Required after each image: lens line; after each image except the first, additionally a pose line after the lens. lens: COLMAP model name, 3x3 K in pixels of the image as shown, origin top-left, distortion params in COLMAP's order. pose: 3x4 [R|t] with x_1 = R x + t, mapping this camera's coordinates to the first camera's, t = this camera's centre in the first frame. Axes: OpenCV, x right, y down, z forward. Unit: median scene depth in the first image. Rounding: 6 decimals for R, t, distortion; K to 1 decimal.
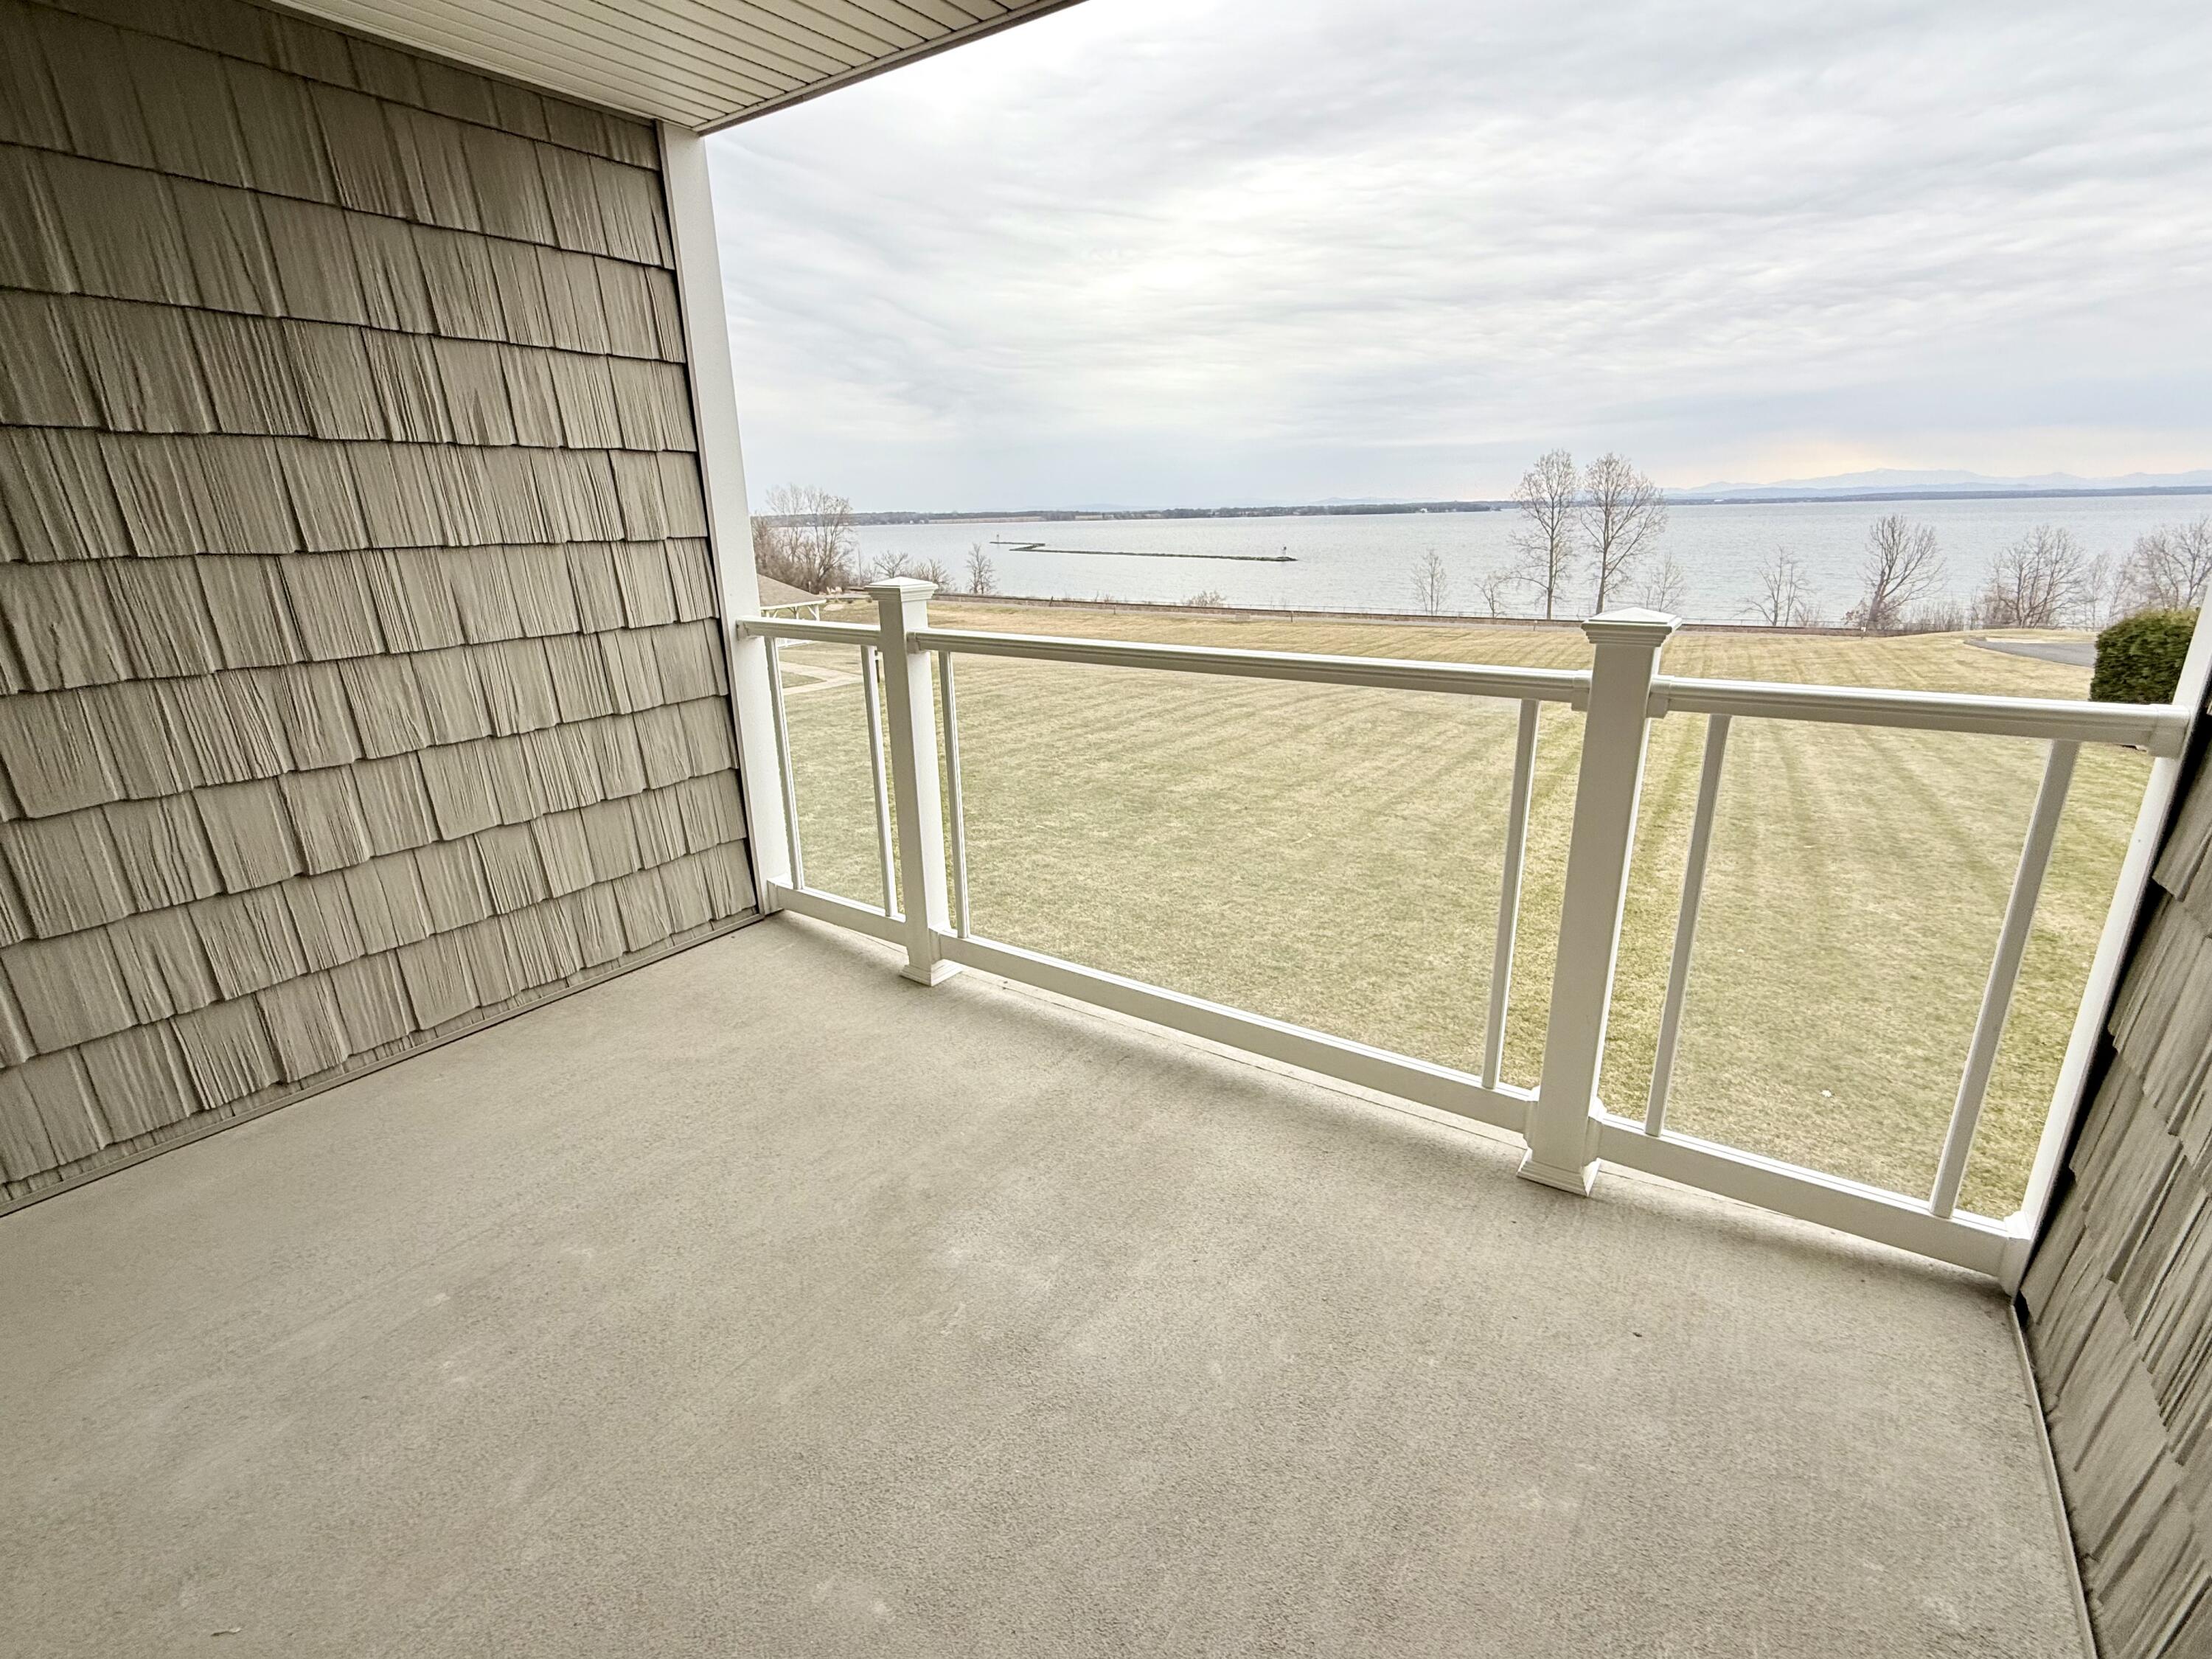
lens RADIAL K [[1005.0, 0, 1109.2], [0, 1005.0, 832.5], [0, 0, 1]] dist [0.002067, 0.000684]
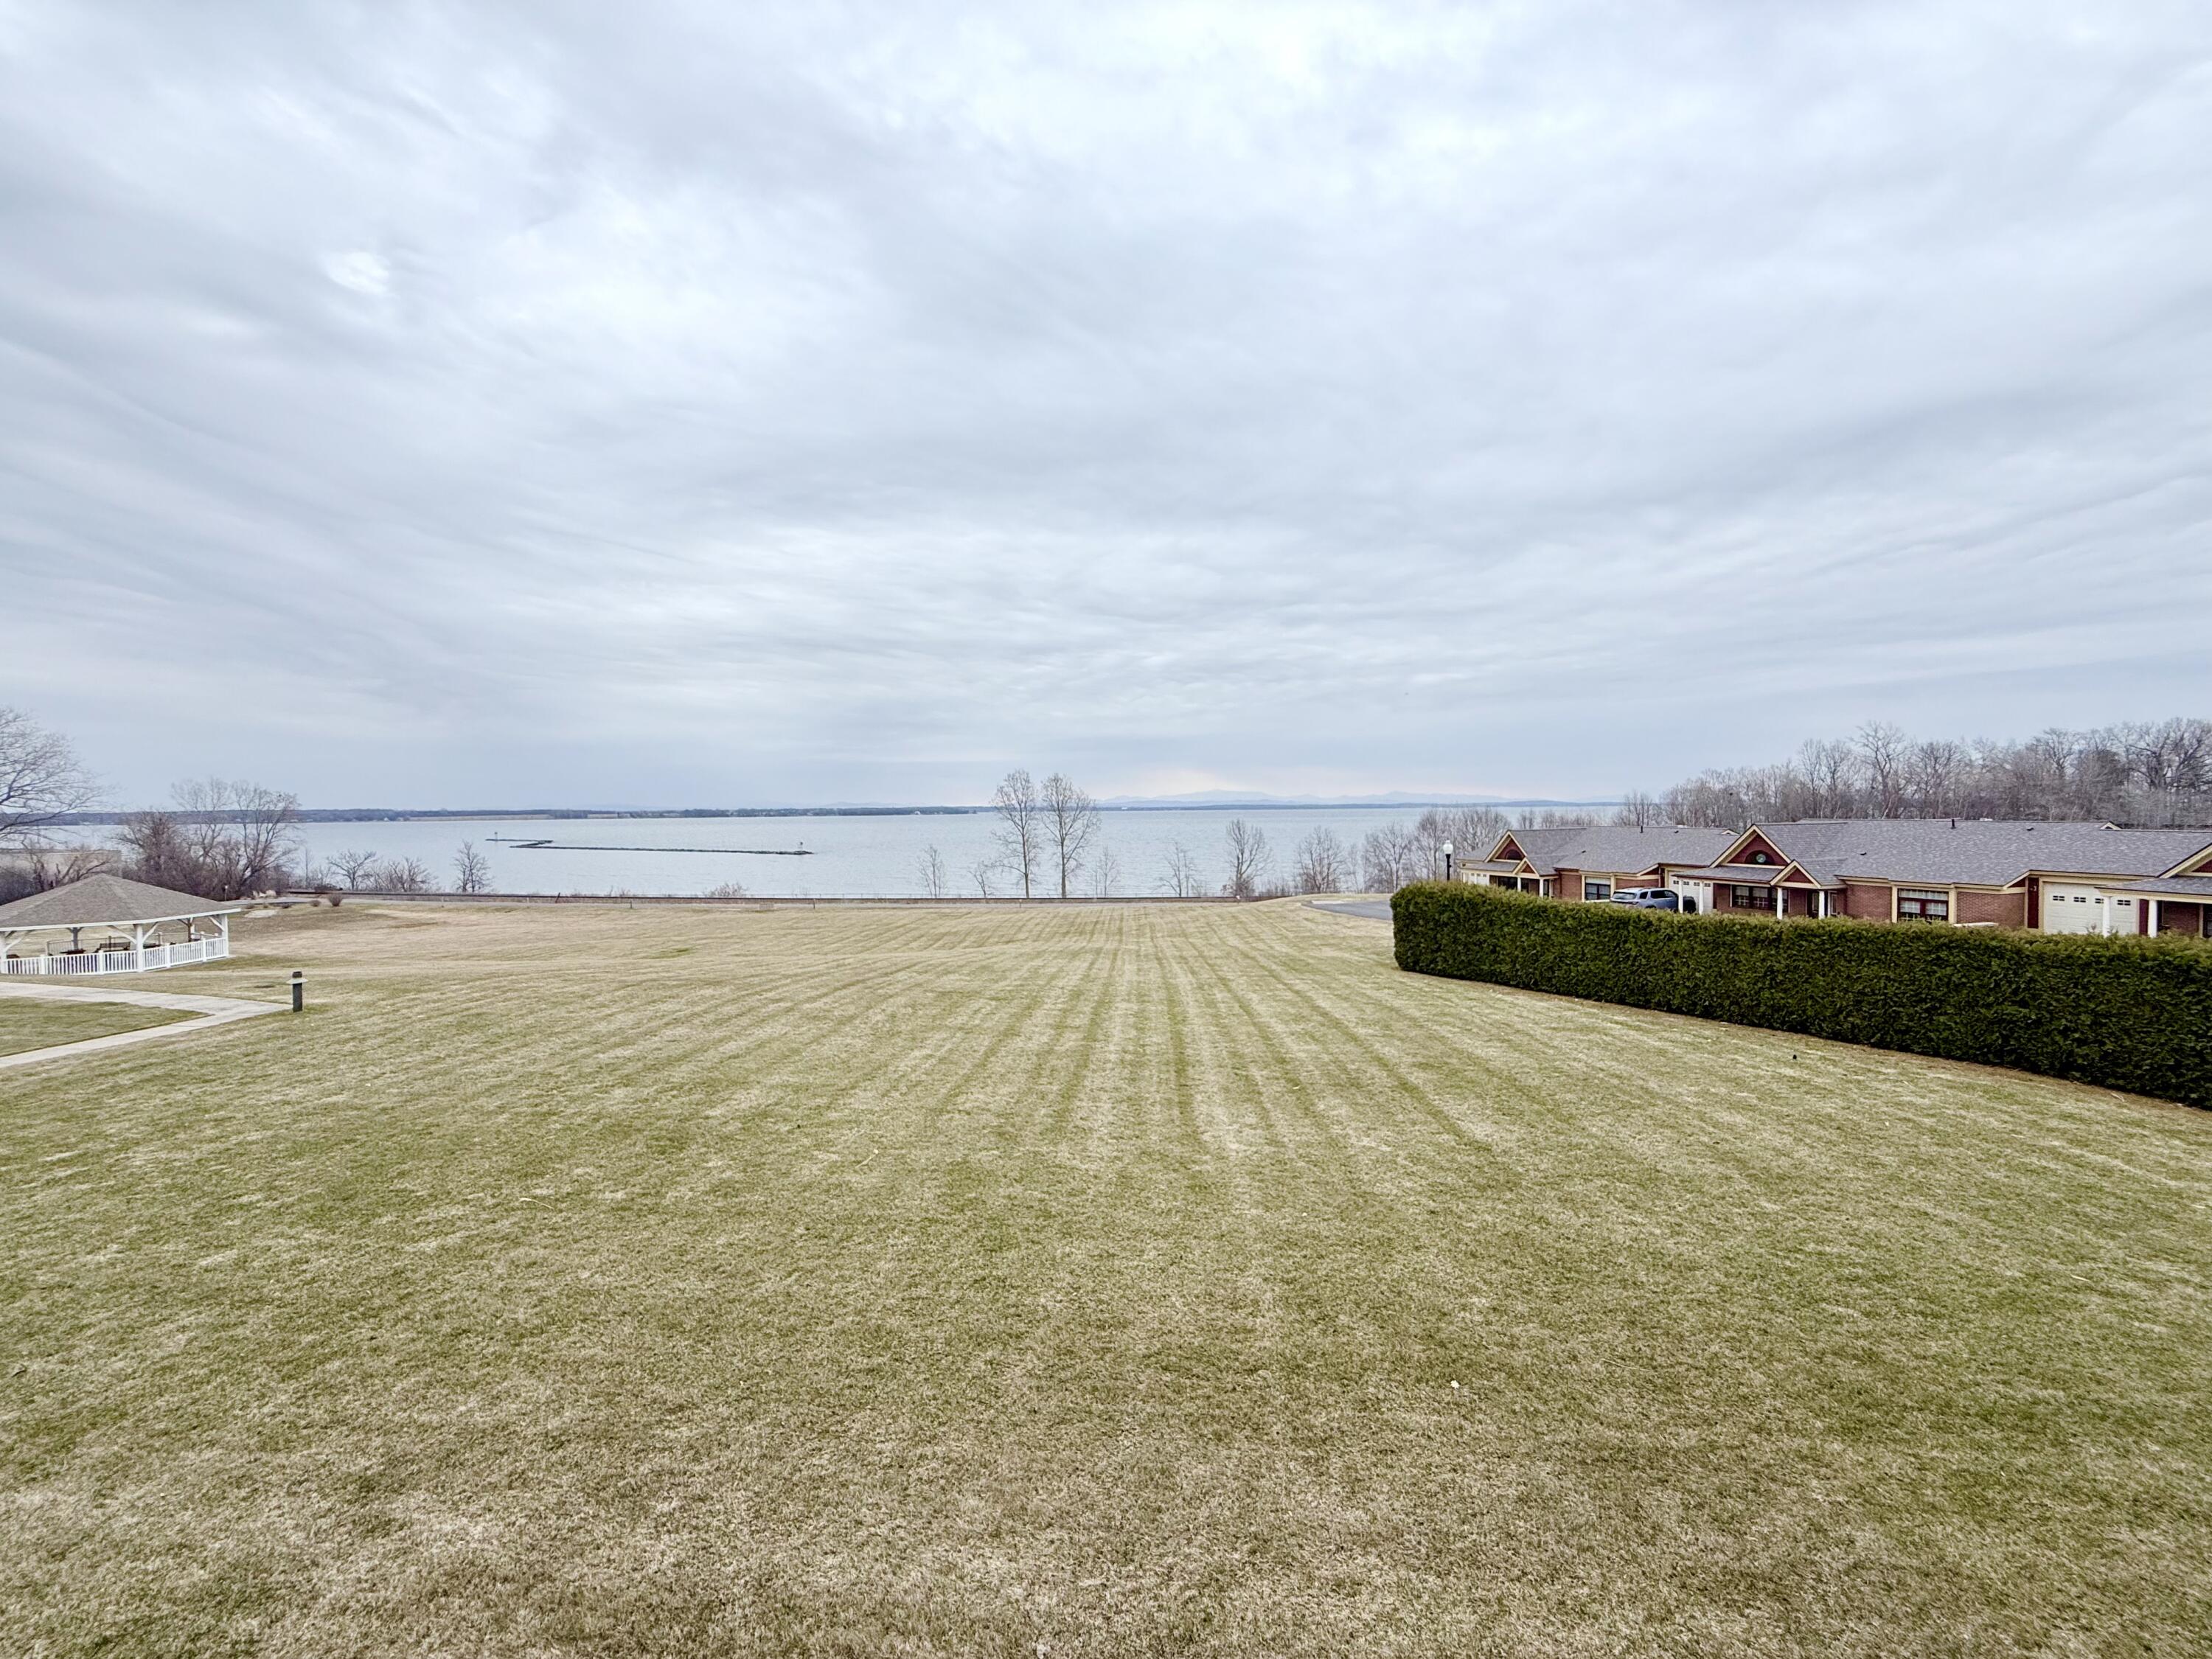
lens RADIAL K [[877.5, 0, 1101.8], [0, 877.5, 831.7], [0, 0, 1]] dist [-0.000495, 0.000034]
pose [[0.878595, -0.000516, 0.477568, -0.000876], [0.136156, 0.958767, -0.249453, -0.035210], [-0.457748, 0.284192, 0.842438, 0.105592]]
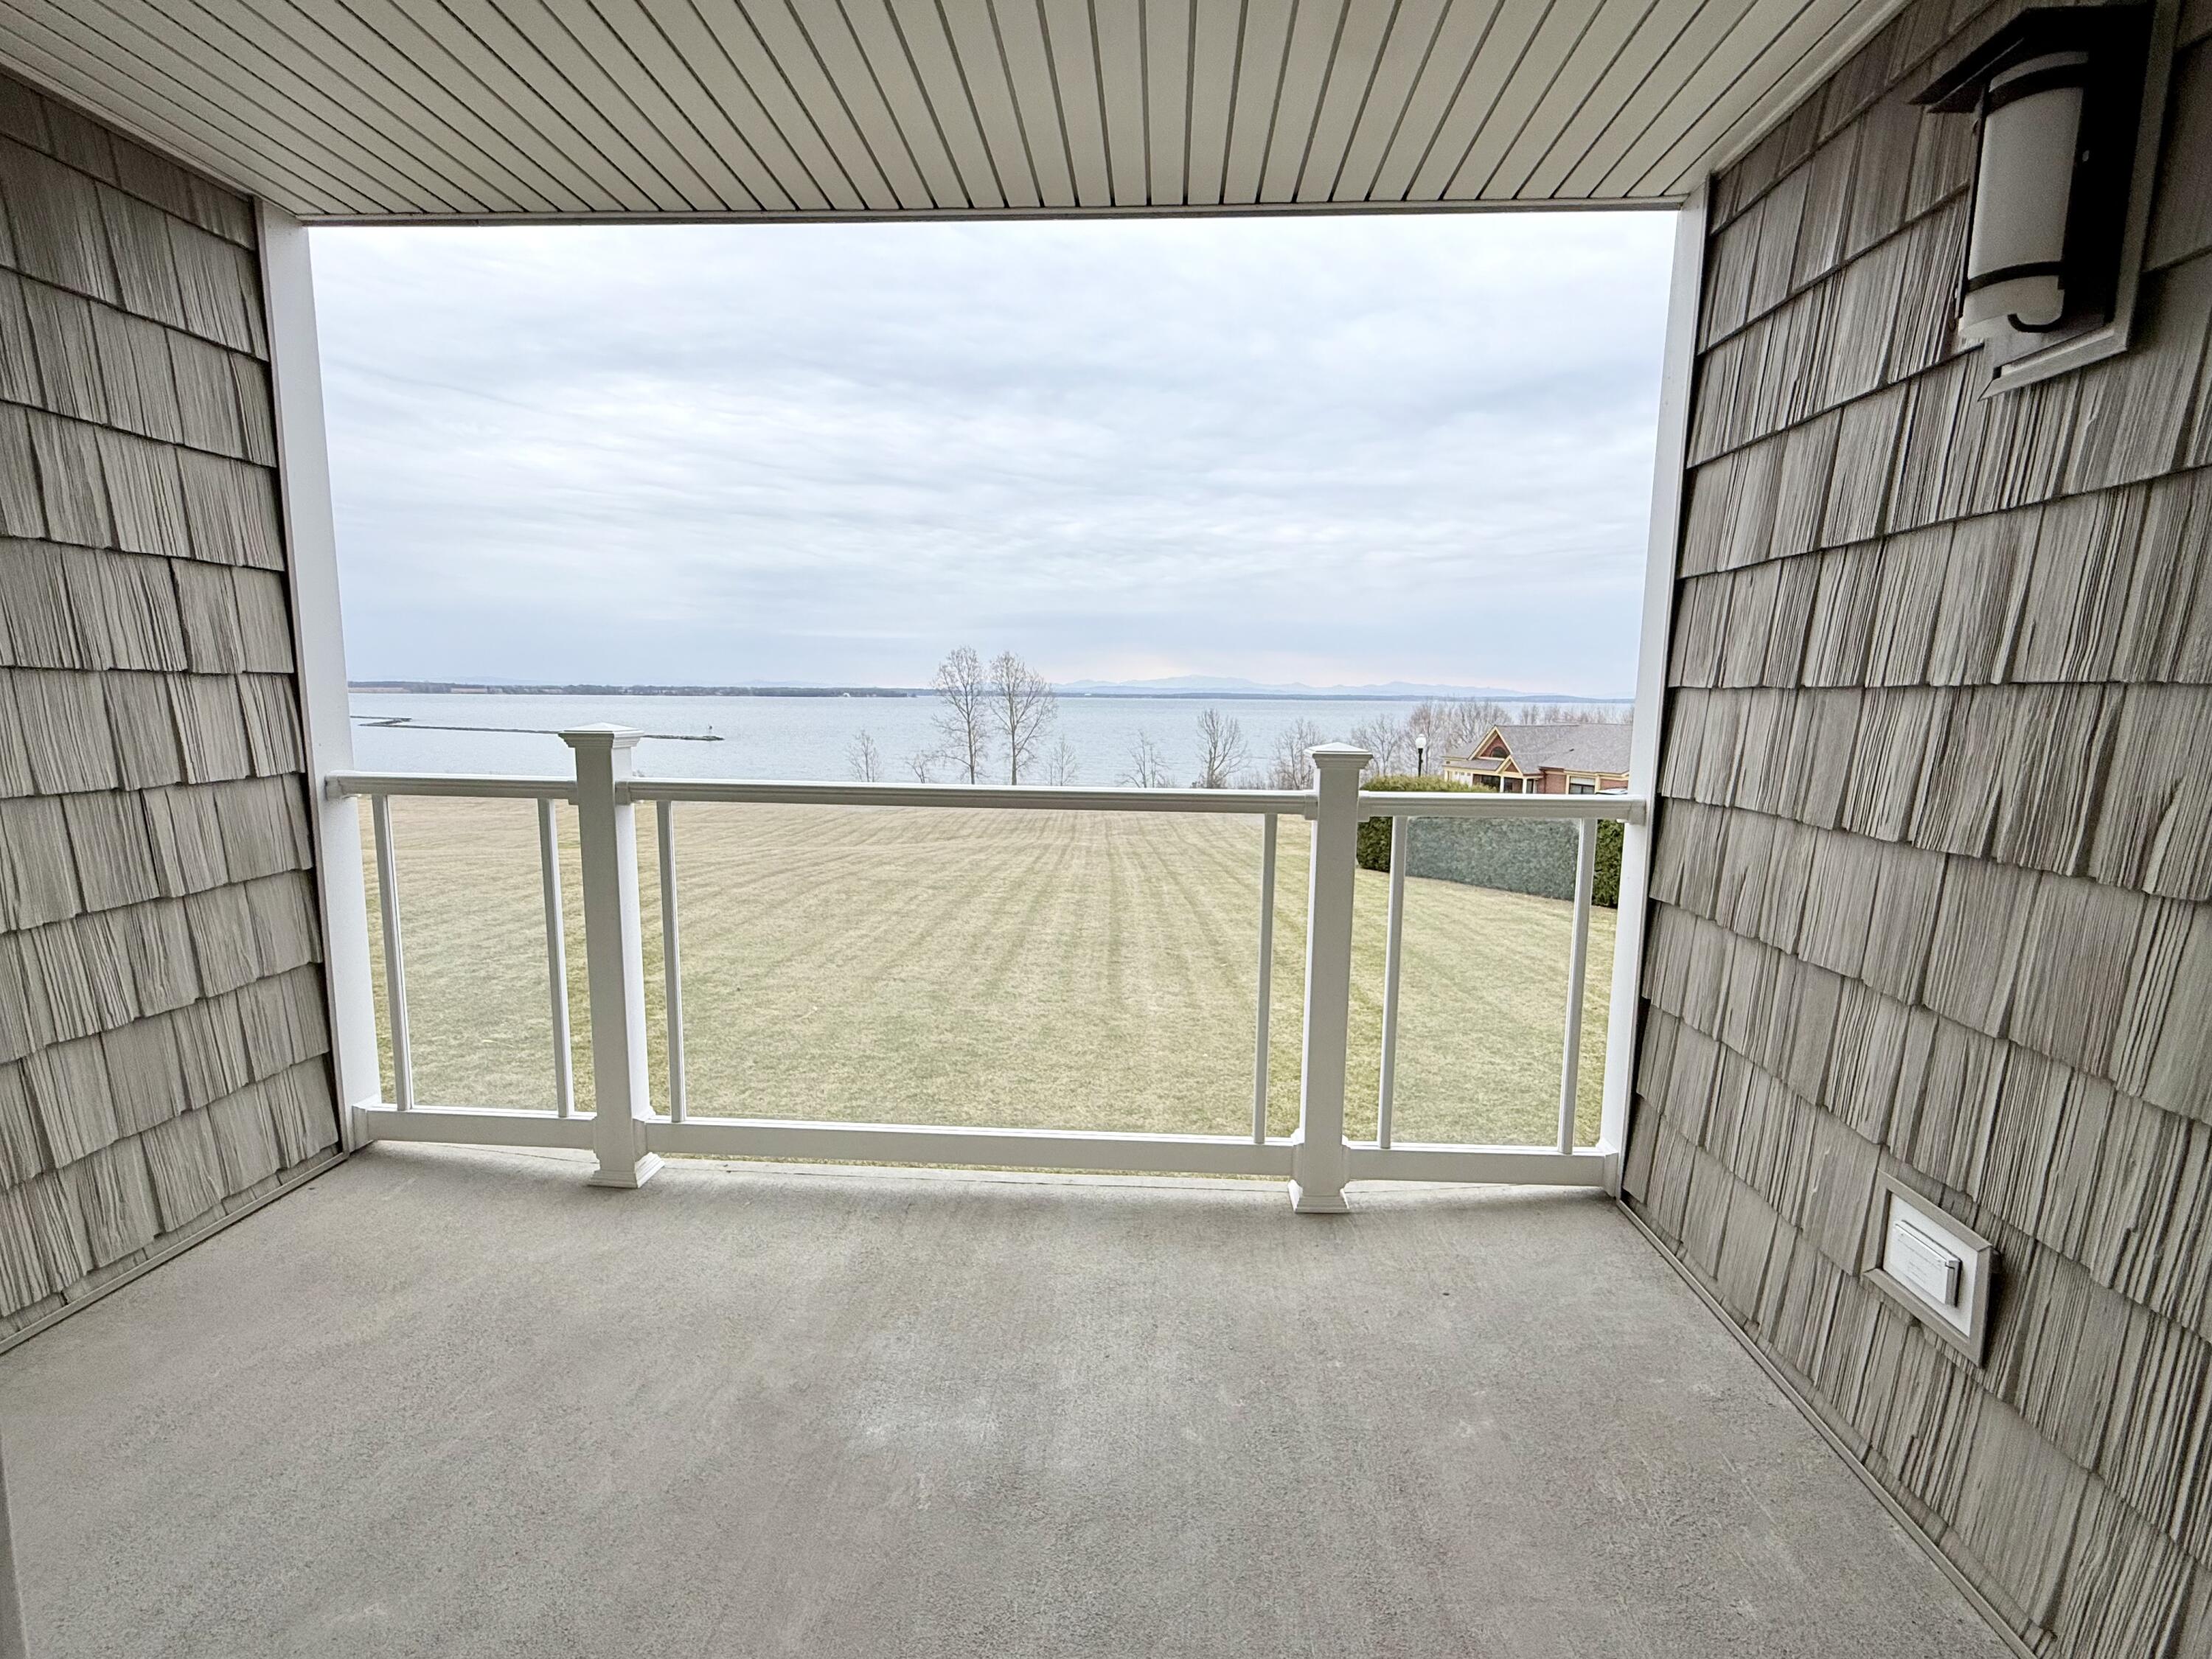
lens RADIAL K [[1005.0, 0, 1109.2], [0, 1005.0, 832.5], [0, 0, 1]] dist [0.002067, 0.000684]
pose [[0.855089, -0.040485, 0.516898, -0.037573], [0.129023, 0.982201, -0.136510, 0.003439], [-0.502171, 0.183420, 0.845092, 0.002508]]
